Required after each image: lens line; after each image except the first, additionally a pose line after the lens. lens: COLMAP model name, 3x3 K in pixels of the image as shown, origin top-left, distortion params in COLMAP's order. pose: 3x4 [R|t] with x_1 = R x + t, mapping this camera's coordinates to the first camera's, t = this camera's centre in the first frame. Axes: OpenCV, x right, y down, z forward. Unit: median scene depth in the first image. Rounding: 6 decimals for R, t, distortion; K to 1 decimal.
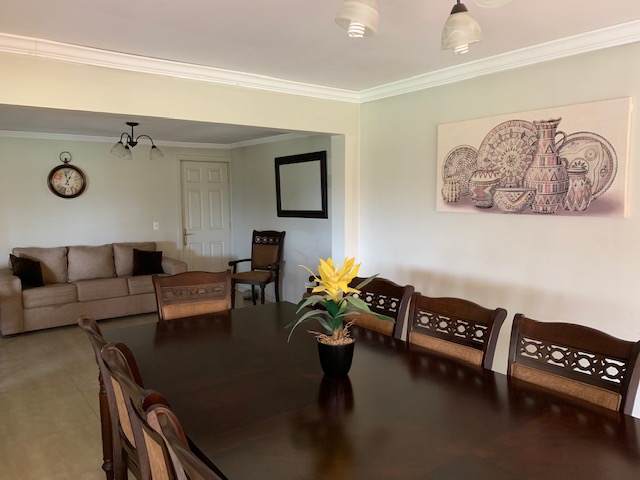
lens RADIAL K [[485.6, 0, 320.2], [0, 485.6, 237.3], [0, 0, 1]] dist [0.069615, -0.088320]
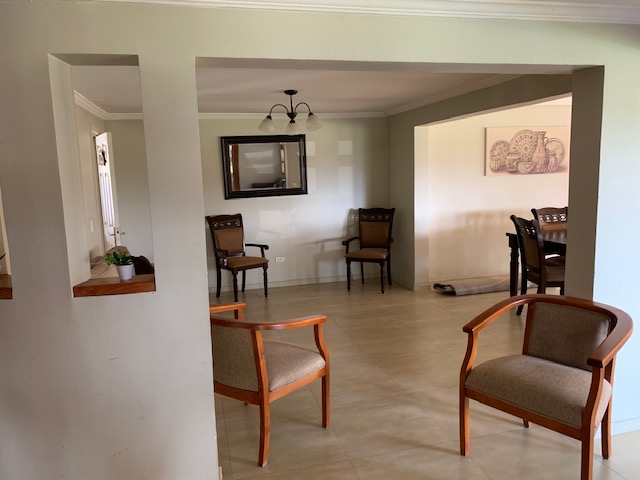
lens RADIAL K [[485.6, 0, 320.2], [0, 485.6, 237.3], [0, 0, 1]] dist [0.069615, -0.088320]
pose [[0.393270, -0.126928, 0.910620, -1.831111], [0.114769, 0.989455, 0.088352, -0.065620], [-0.912232, 0.069765, 0.403690, 0.936568]]
